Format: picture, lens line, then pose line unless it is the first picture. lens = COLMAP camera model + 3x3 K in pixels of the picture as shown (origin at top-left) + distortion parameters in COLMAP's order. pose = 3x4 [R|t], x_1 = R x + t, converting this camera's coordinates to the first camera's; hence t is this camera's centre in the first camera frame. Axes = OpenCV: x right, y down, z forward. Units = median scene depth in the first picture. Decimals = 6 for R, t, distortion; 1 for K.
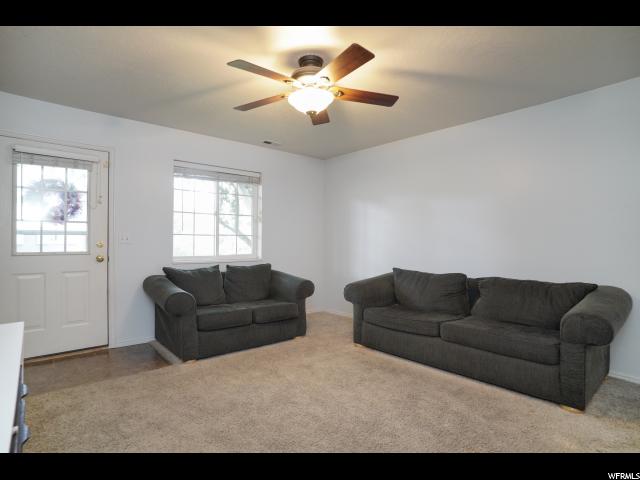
lens RADIAL K [[334.6, 0, 317.6], [0, 334.6, 241.7], [0, 0, 1]] dist [-0.079371, 0.031195]
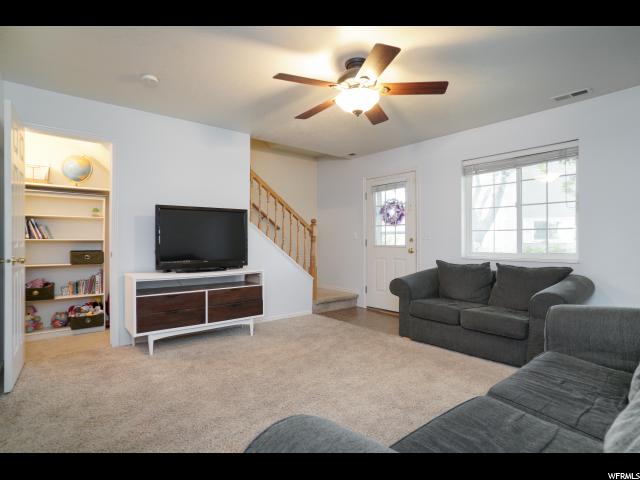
lens RADIAL K [[334.6, 0, 317.6], [0, 334.6, 241.7], [0, 0, 1]] dist [-0.079371, 0.031195]
pose [[-0.035442, 0.005235, -0.999358, 0.778953], [0.006447, 0.999967, 0.005009, 0.005610], [0.999351, -0.006265, -0.035474, 0.681236]]
